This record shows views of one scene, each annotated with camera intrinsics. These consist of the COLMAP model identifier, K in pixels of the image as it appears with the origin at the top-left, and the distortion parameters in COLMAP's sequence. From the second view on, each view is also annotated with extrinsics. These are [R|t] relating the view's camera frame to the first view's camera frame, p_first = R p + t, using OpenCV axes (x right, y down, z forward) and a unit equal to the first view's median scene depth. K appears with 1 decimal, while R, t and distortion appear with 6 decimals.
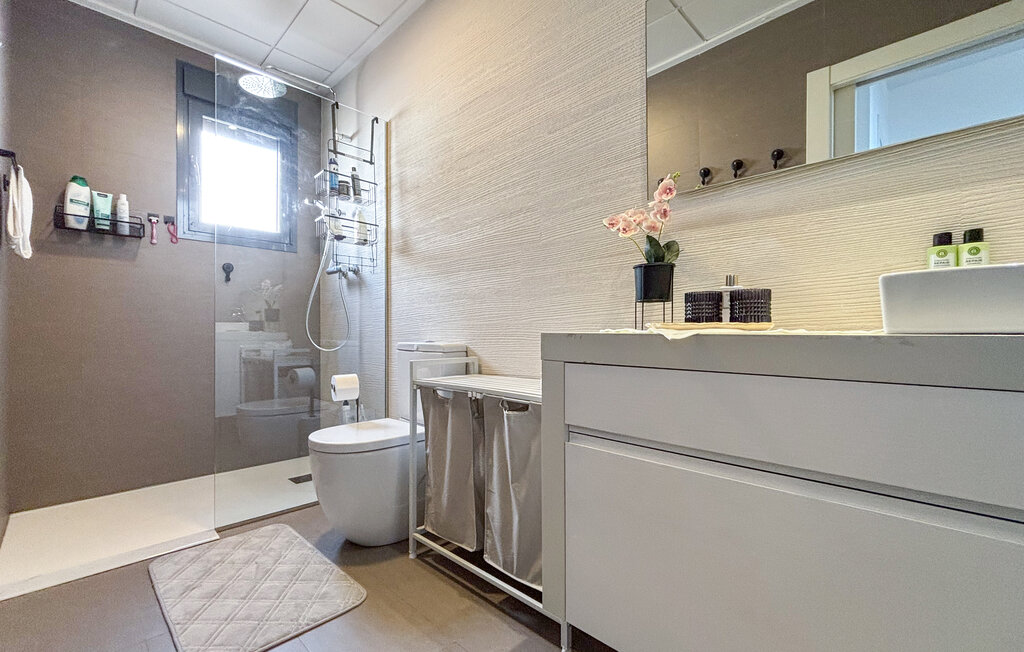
lens RADIAL K [[436.5, 0, 515.1], [0, 436.5, 332.4], [0, 0, 1]] dist [0.004092, 0.001857]
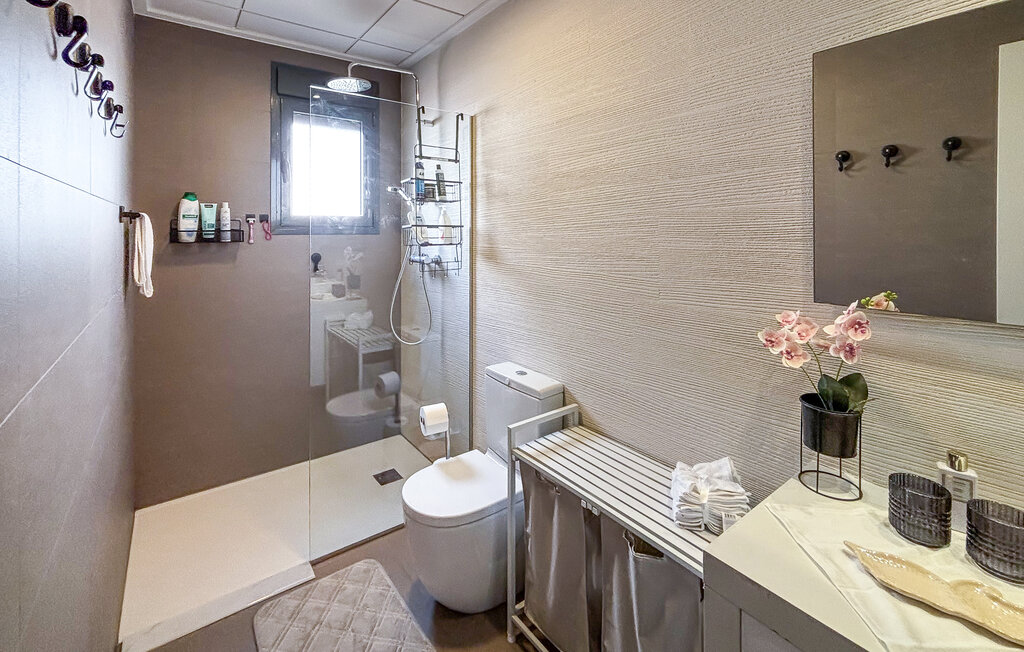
lens RADIAL K [[450.3, 0, 504.8], [0, 450.3, 233.3], [0, 0, 1]] dist [-0.000735, 0.001178]
pose [[0.986969, 0.001053, -0.160909, -0.072556], [-0.000228, 0.999987, 0.005140, -0.254414], [0.160912, -0.005036, 0.986956, 0.056253]]
